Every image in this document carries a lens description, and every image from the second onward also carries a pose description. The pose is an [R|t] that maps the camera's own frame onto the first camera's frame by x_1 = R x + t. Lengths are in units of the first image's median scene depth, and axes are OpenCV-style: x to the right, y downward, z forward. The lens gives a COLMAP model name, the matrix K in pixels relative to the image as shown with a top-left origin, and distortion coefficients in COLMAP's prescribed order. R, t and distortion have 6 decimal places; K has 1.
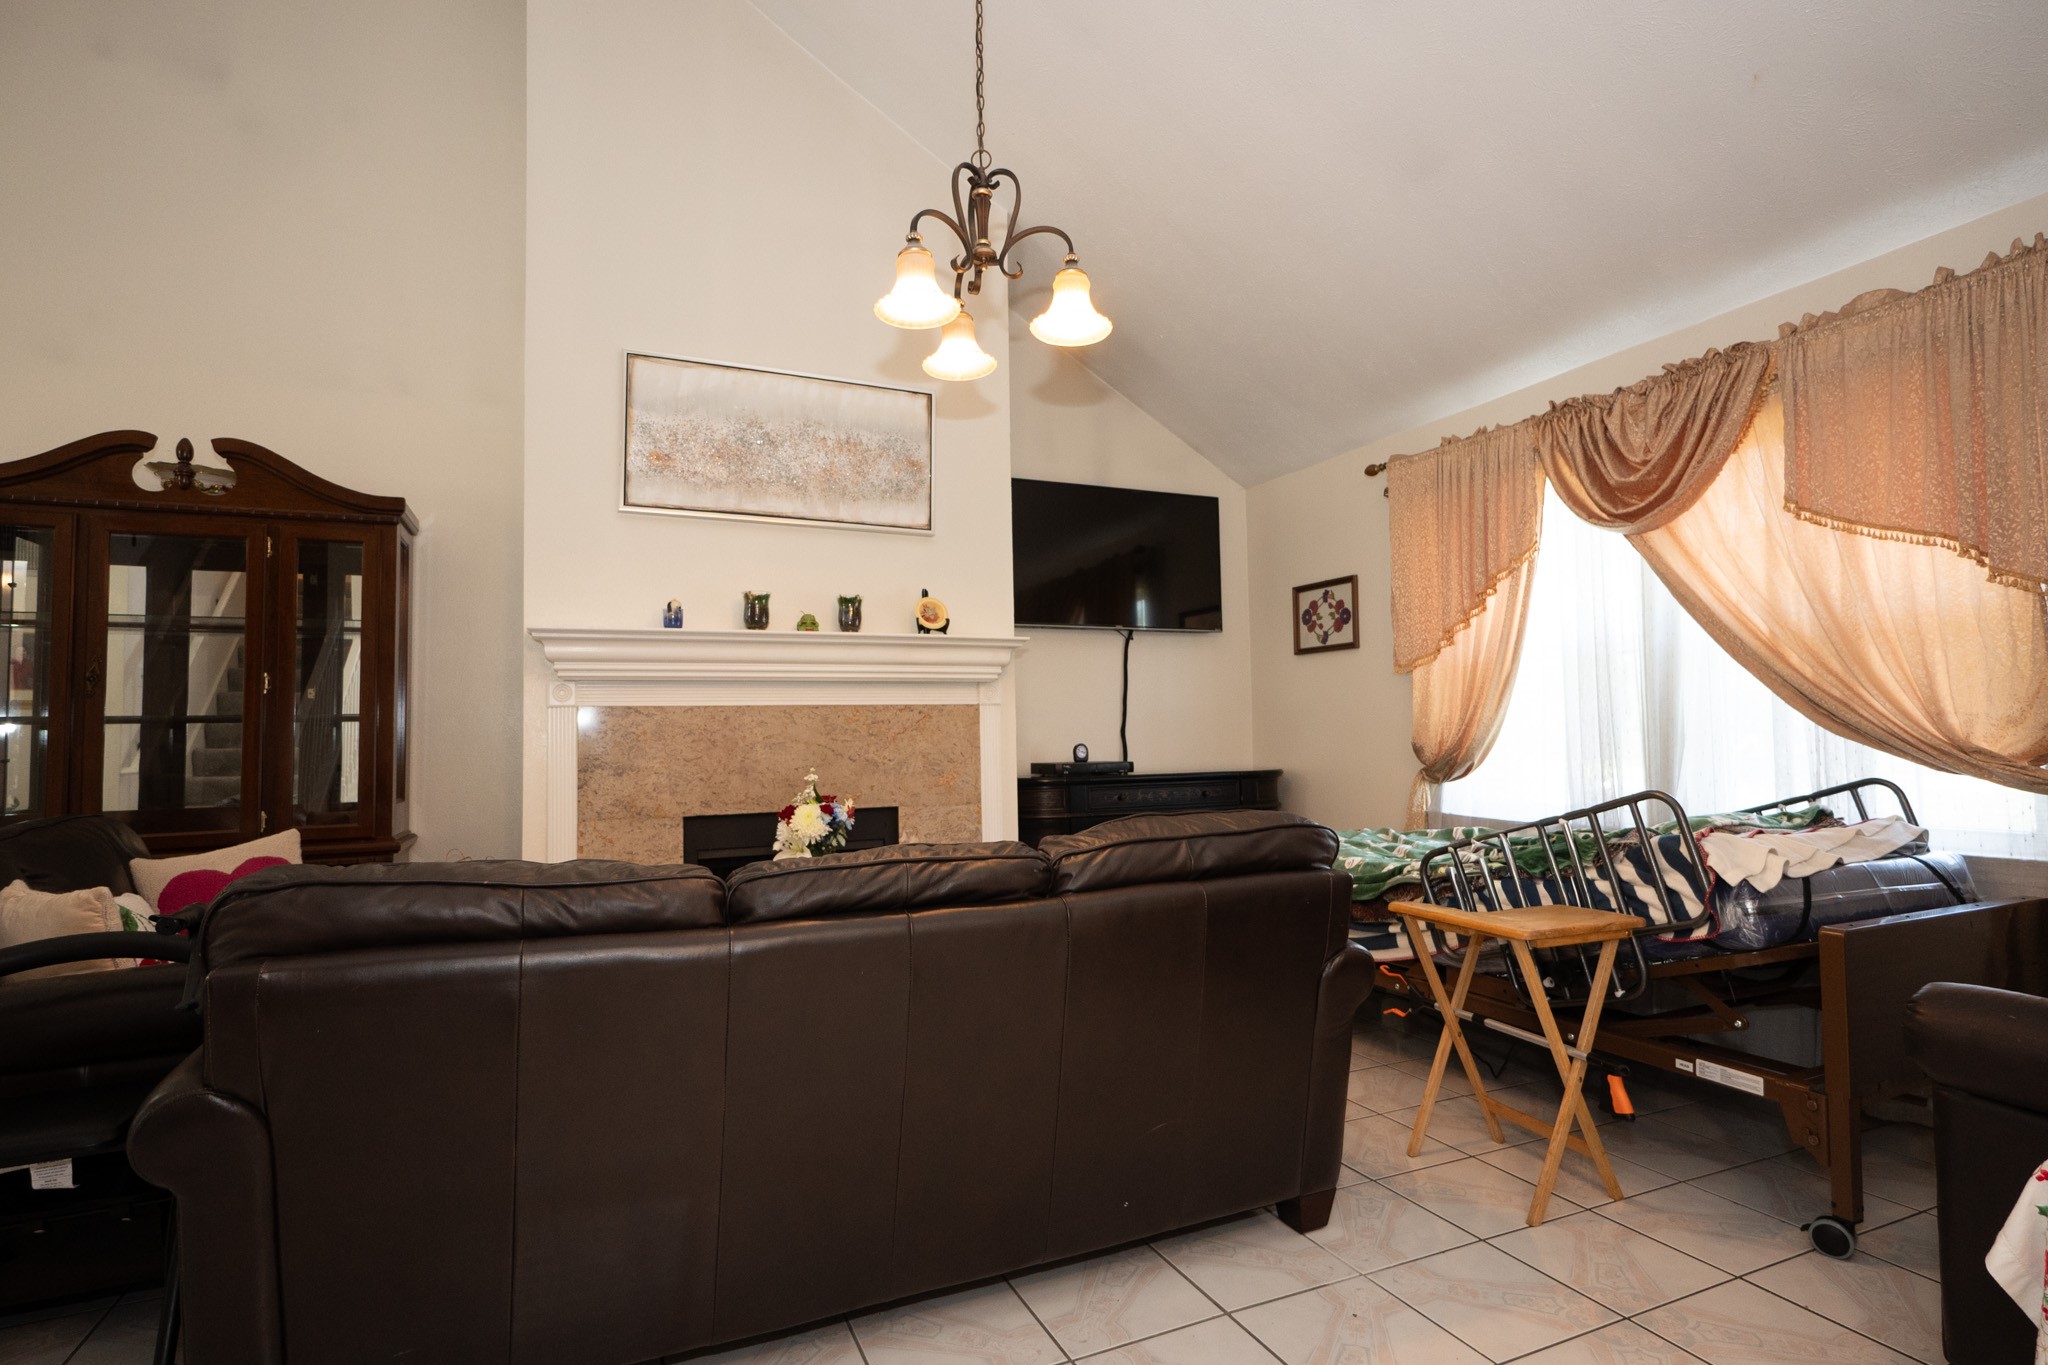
lens RADIAL K [[1026.0, 0, 1023.6], [0, 1026.0, 680.7], [0, 0, 1]] dist [-0.003379, 0.000123]
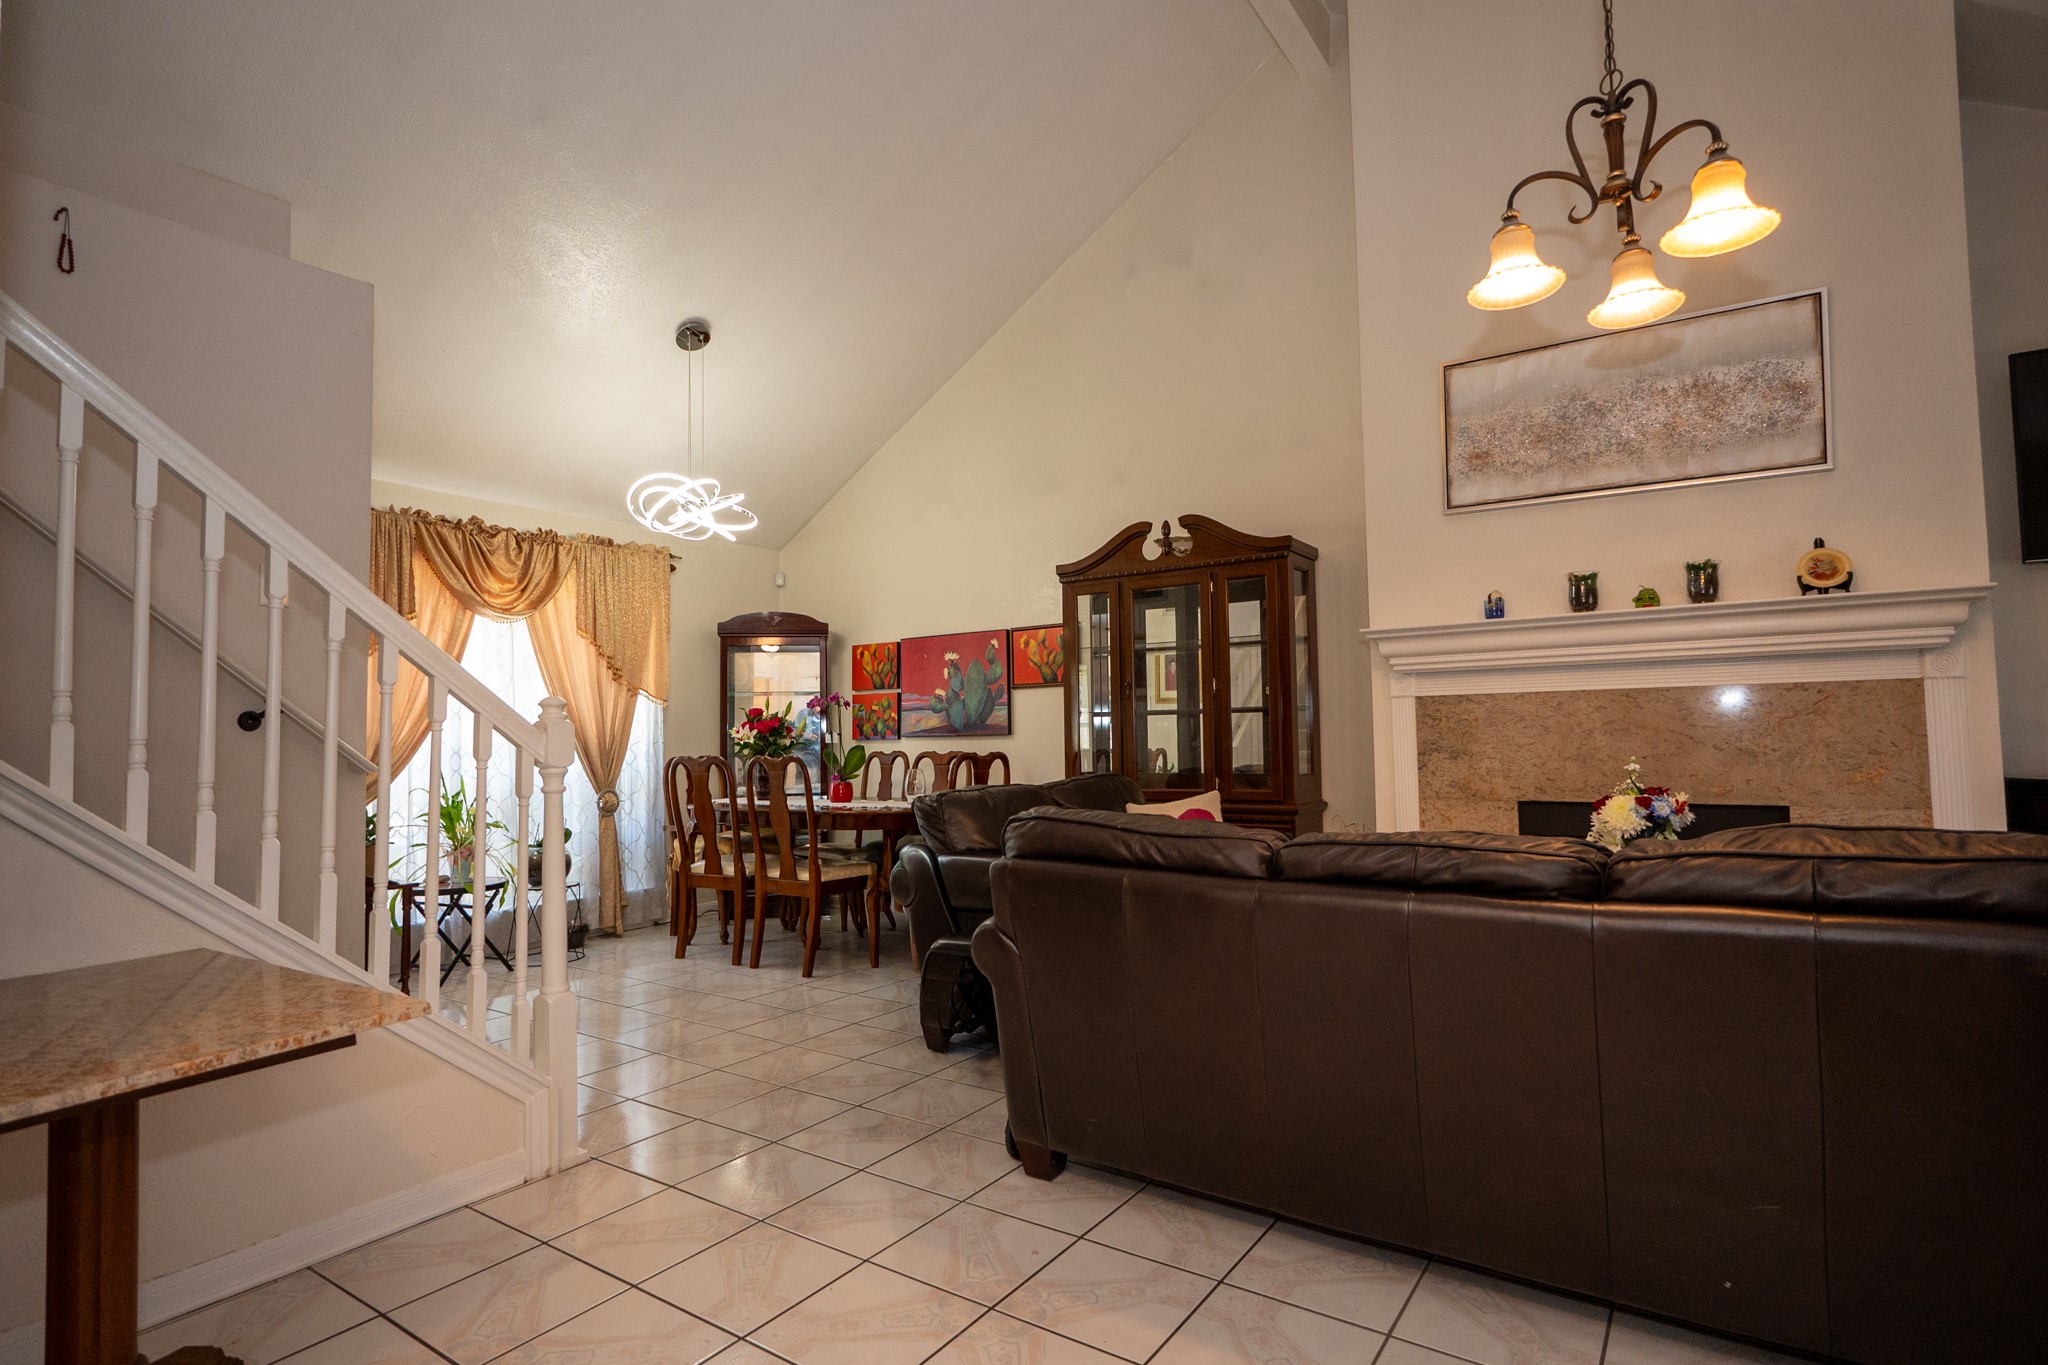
lens RADIAL K [[1026.0, 0, 1023.6], [0, 1026.0, 680.7], [0, 0, 1]] dist [-0.003379, 0.000123]
pose [[0.519064, -0.037049, -0.853932, 0.284938], [0.052280, 0.998566, -0.011546, -0.001266], [0.853135, -0.038650, 0.520257, 0.049390]]
